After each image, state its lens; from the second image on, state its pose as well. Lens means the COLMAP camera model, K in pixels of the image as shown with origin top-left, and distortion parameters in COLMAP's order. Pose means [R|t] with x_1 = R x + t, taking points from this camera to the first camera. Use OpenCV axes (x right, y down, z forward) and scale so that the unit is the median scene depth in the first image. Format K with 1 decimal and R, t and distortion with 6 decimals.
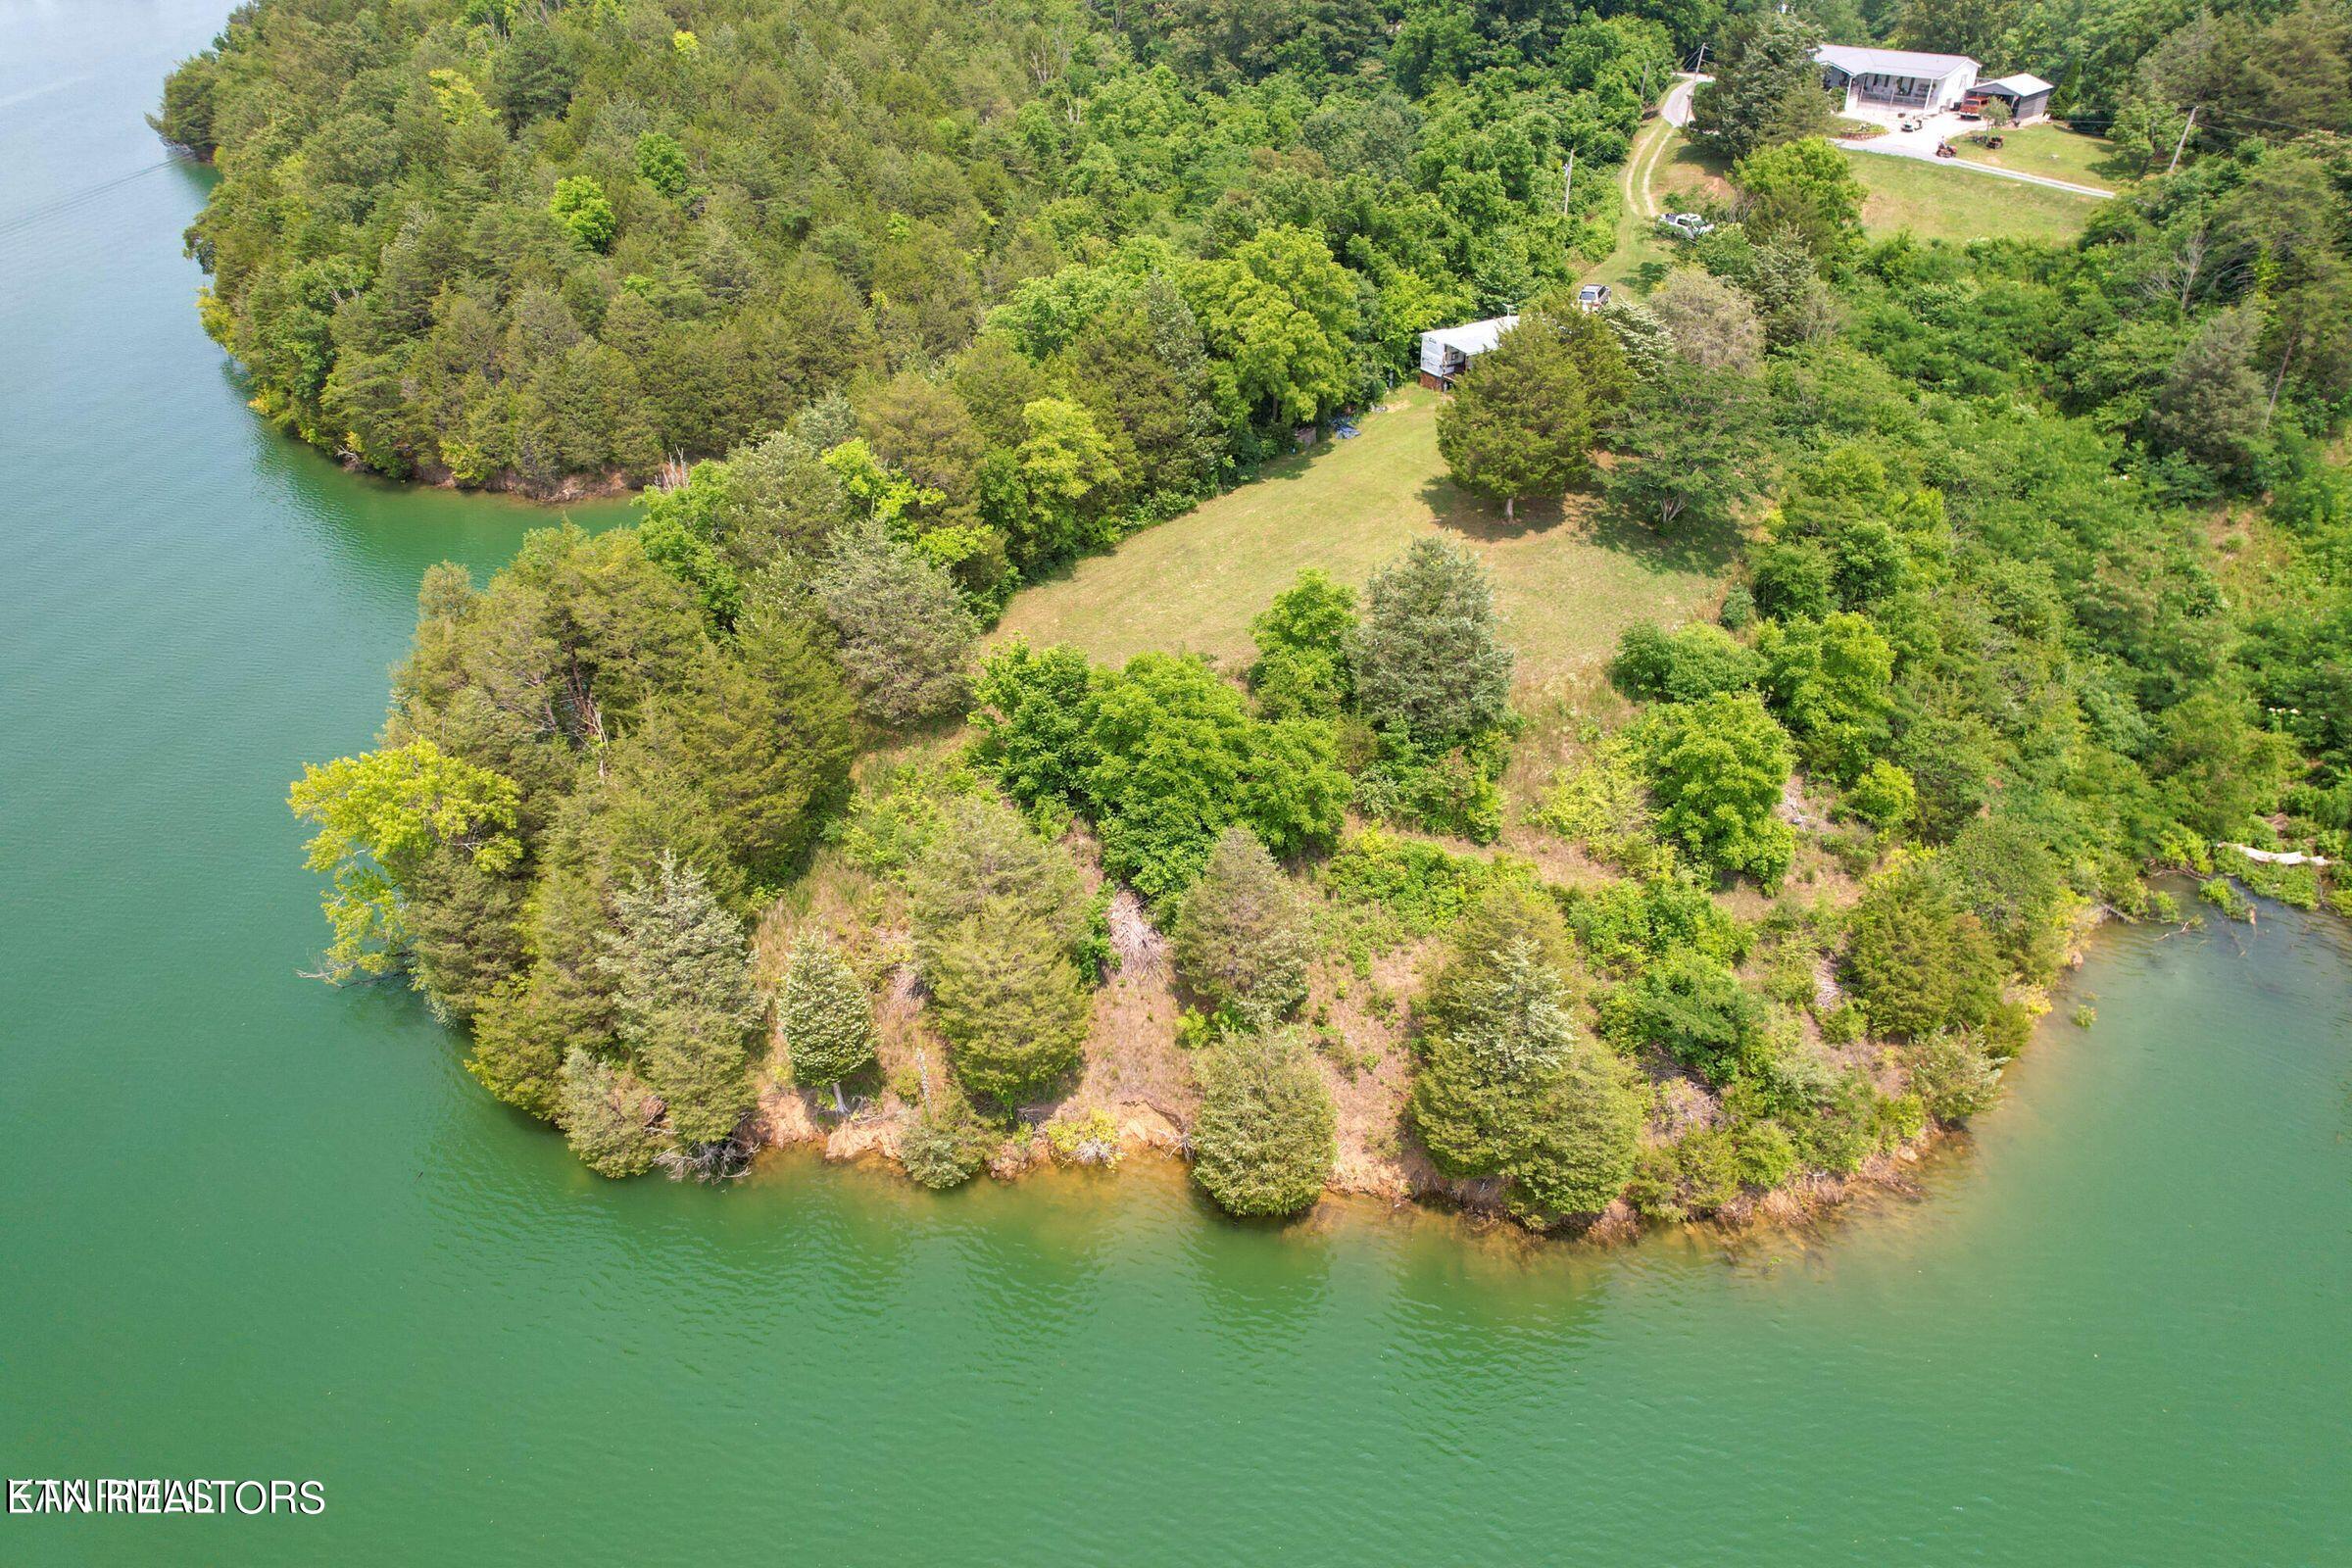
lens RADIAL K [[1504.1, 0, 1183.3], [0, 1504.1, 790.0], [0, 0, 1]] dist [-0.076767, 0.070240]
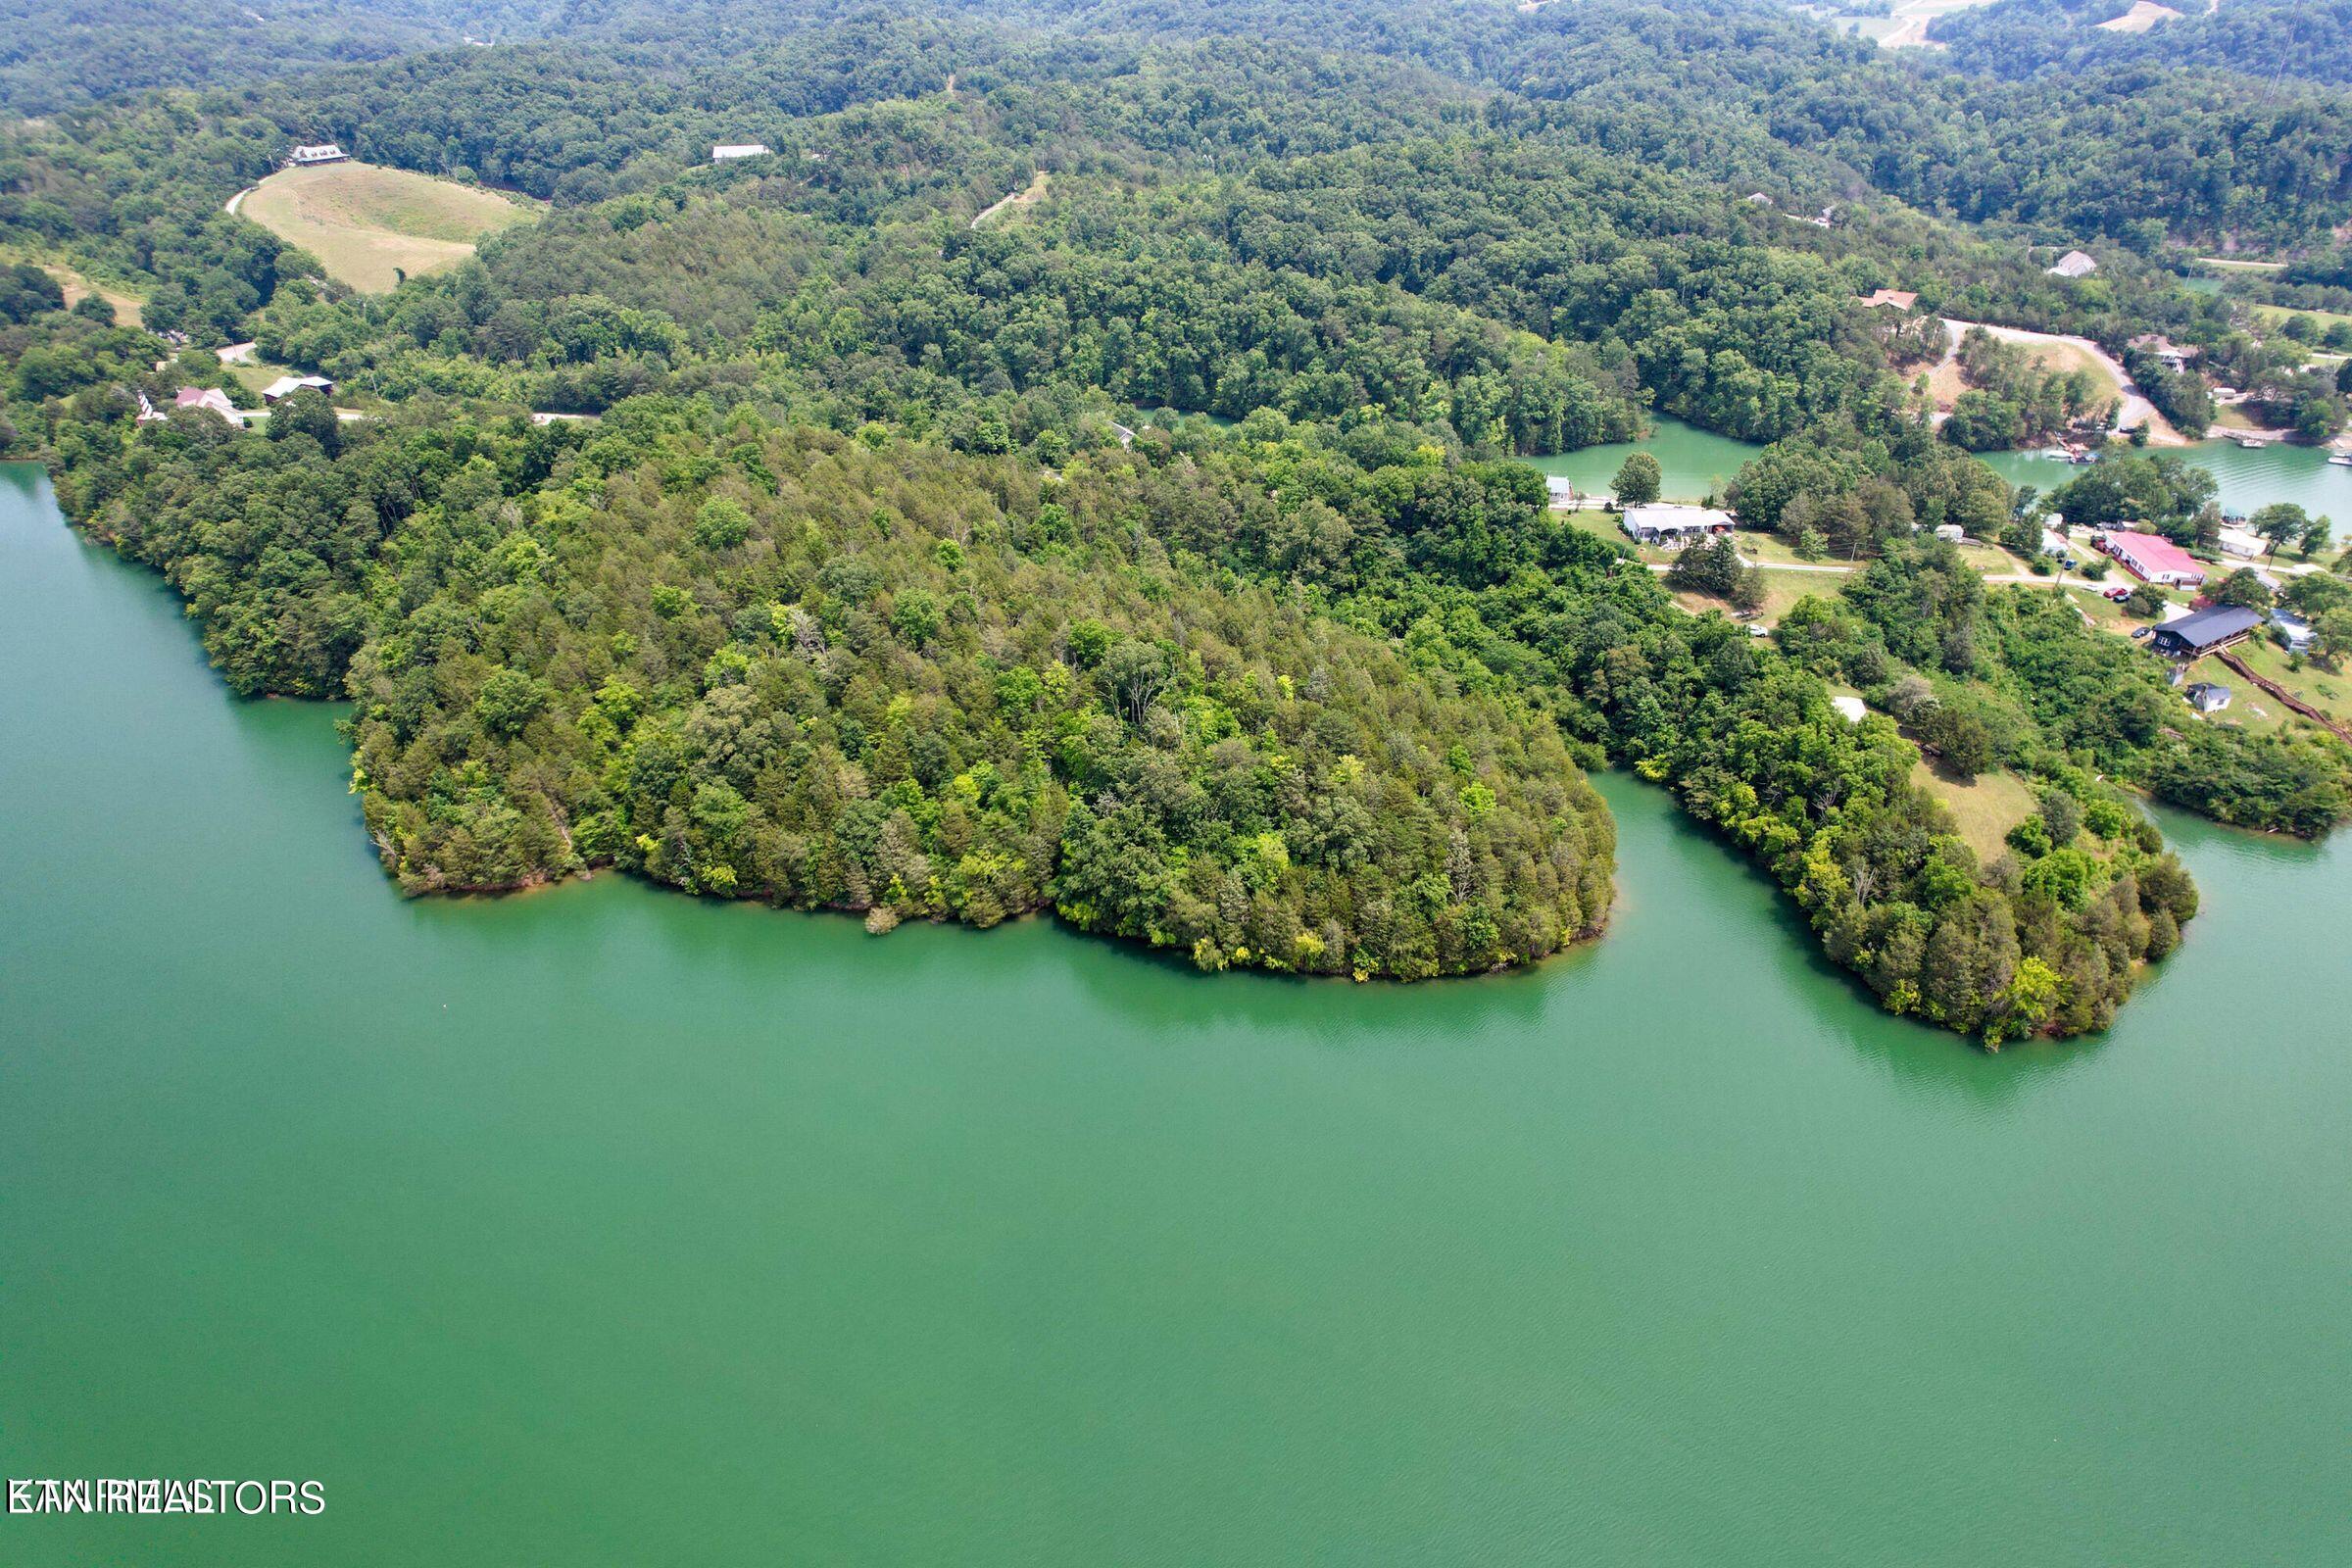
lens RADIAL K [[1504.1, 0, 1187.0], [0, 1504.1, 785.1], [0, 0, 1]] dist [-0.076767, 0.070240]
pose [[0.660700, -0.386153, 0.643709, -3.004326], [0.415072, 0.902448, 0.115339, -1.251570], [-0.625452, 0.190981, 0.756529, -0.364511]]
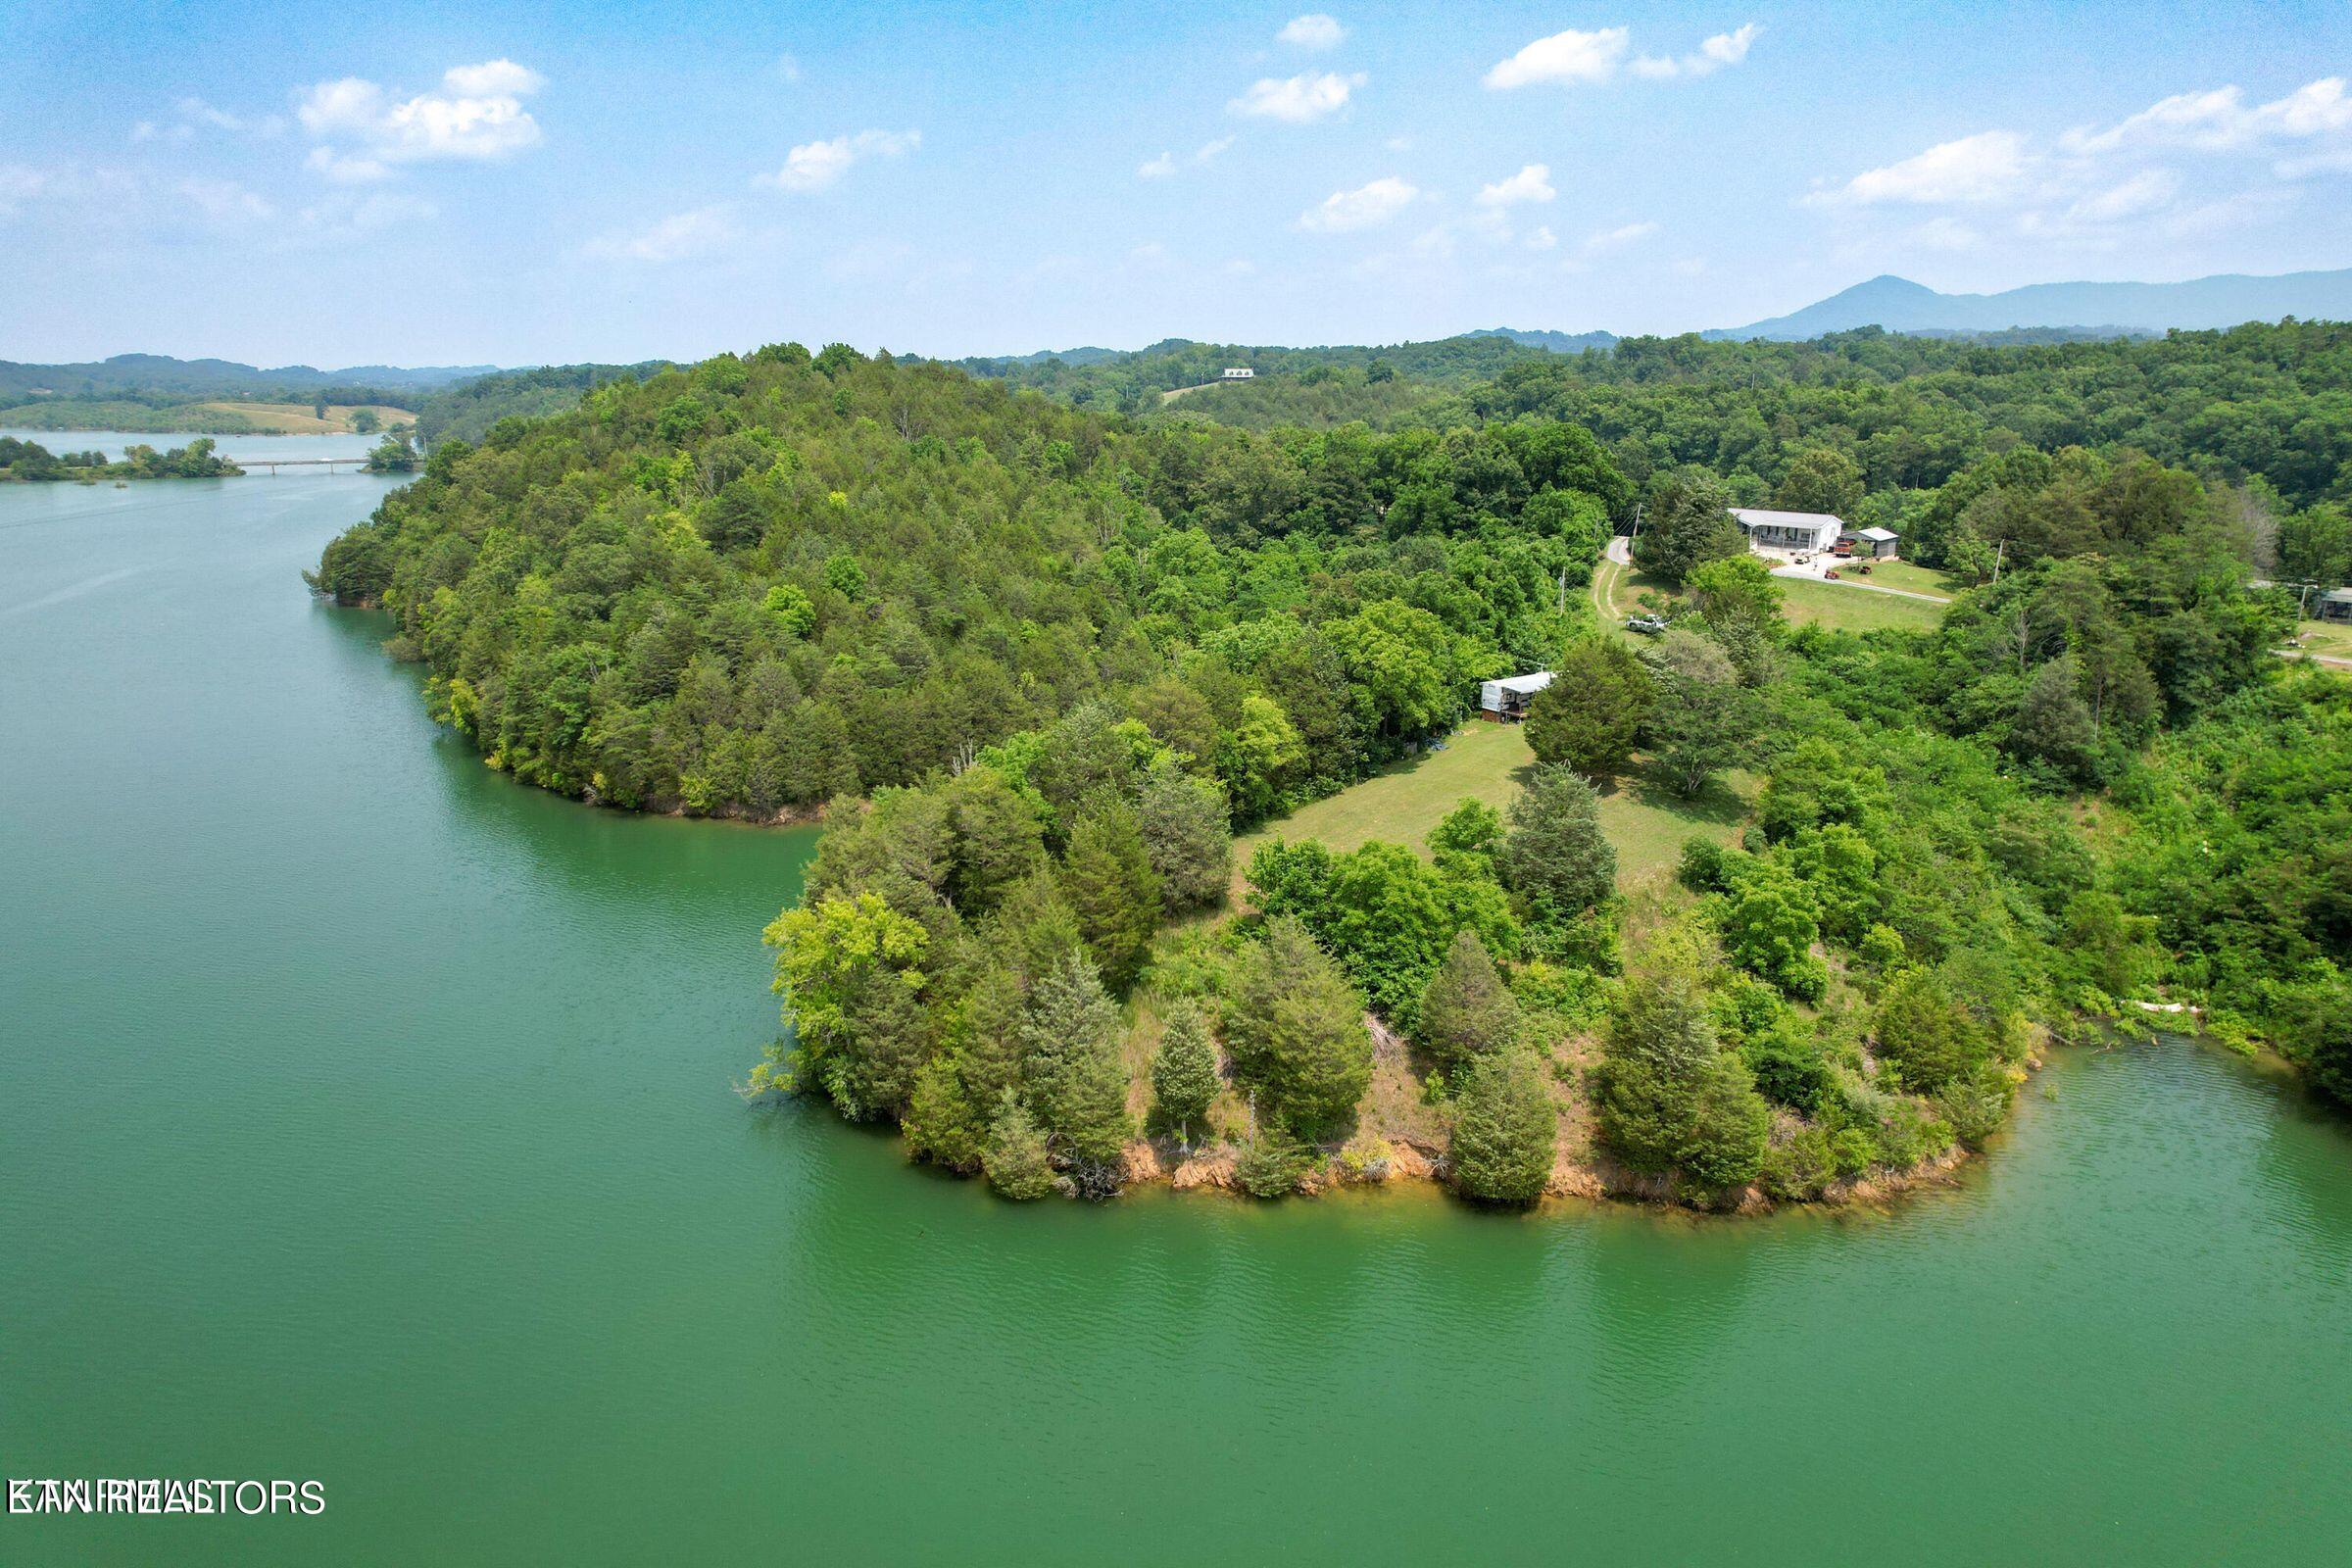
lens RADIAL K [[1504.1, 0, 1186.4], [0, 1504.1, 794.0], [0, 0, 1]] dist [-0.076767, 0.070240]
pose [[0.998231, -0.002409, 0.059409, -0.228543], [0.020256, 0.953189, -0.301696, 0.235055], [-0.055902, 0.302366, 0.951551, -0.291371]]
